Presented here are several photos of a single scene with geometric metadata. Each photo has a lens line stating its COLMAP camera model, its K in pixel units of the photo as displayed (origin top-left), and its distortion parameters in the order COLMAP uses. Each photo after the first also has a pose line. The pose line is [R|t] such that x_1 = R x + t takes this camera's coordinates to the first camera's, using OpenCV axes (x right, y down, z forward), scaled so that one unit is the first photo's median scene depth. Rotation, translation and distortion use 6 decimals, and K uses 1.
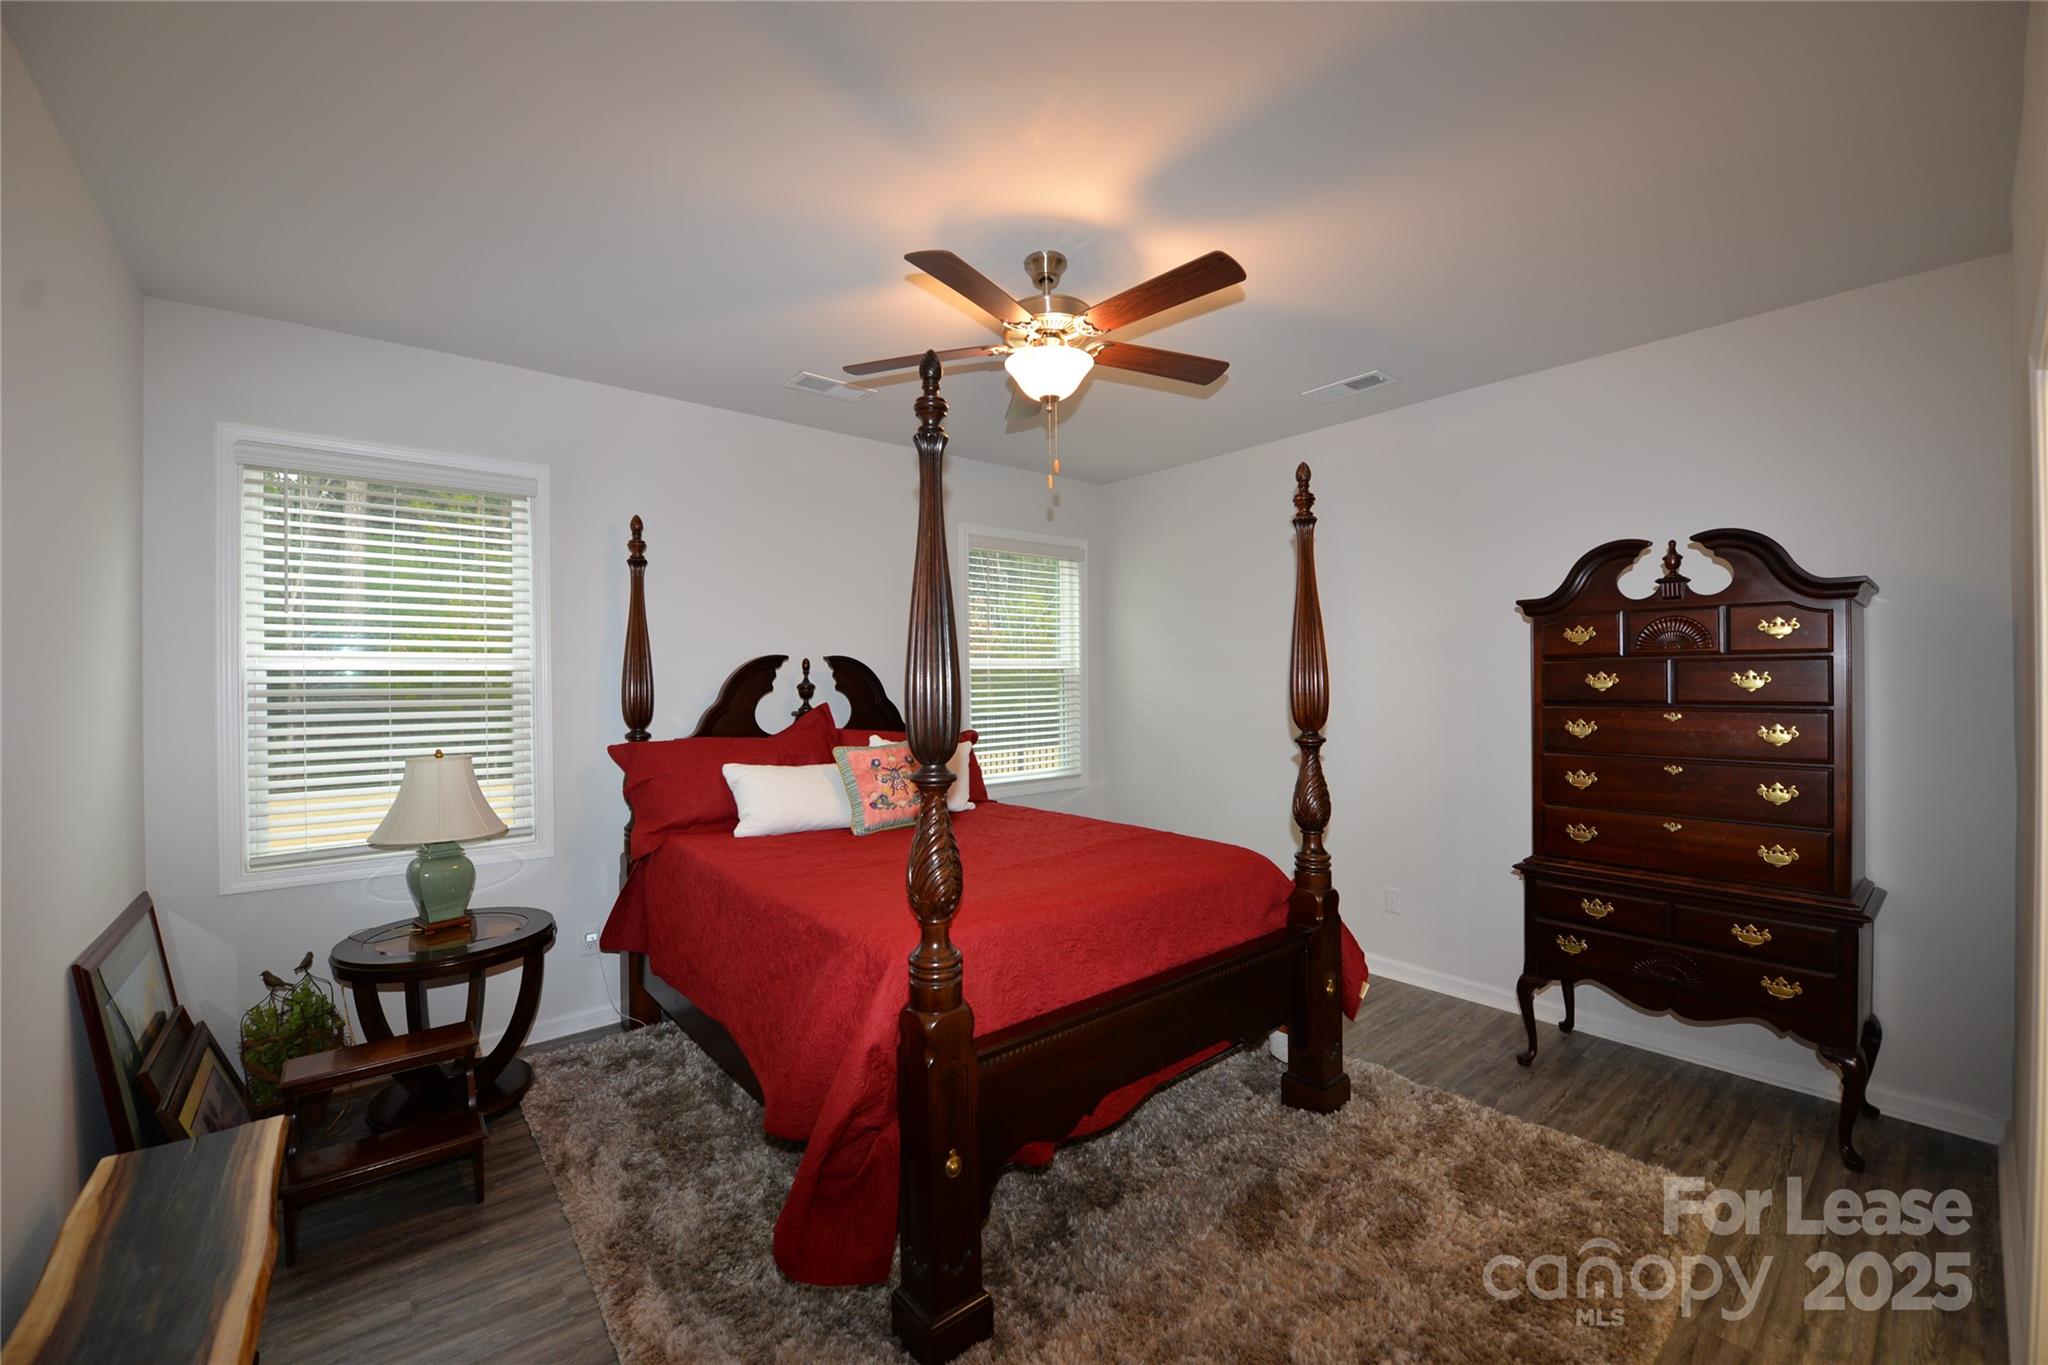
lens RADIAL K [[815.7, 0, 1024.0], [0, 815.7, 682.5], [0, 0, 1]] dist [-0.017162, -0.000826]
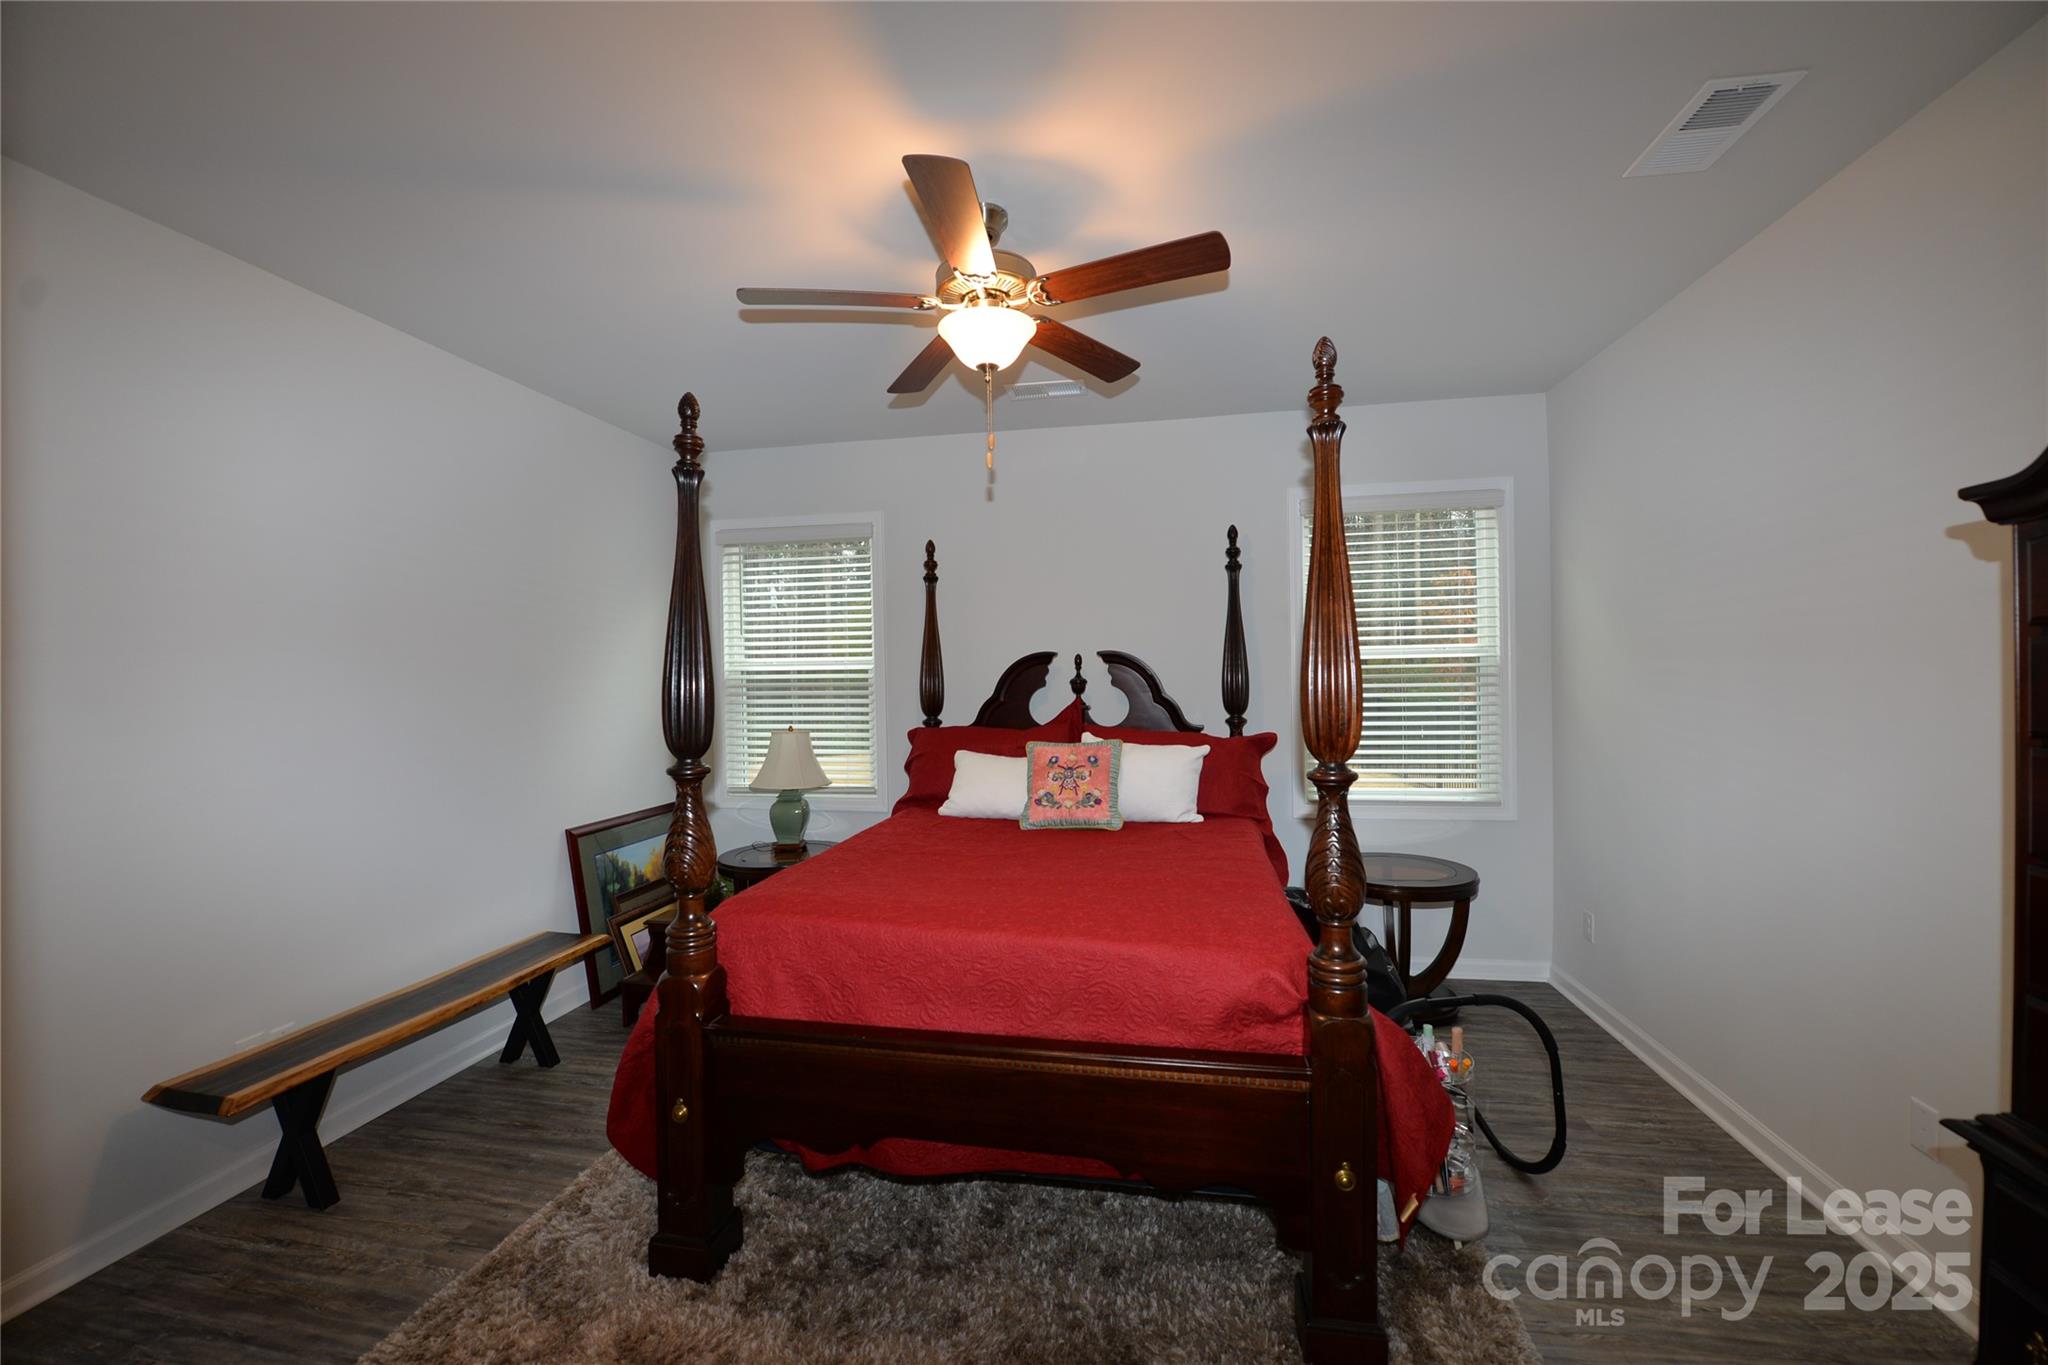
lens RADIAL K [[815.7, 0, 1024.0], [0, 815.7, 682.5], [0, 0, 1]] dist [-0.017162, -0.000826]
pose [[0.640318, 0.006379, -0.768083, 0.547969], [0.006103, 0.999892, 0.013392, -0.009195], [0.768086, -0.013263, 0.640210, 0.330580]]
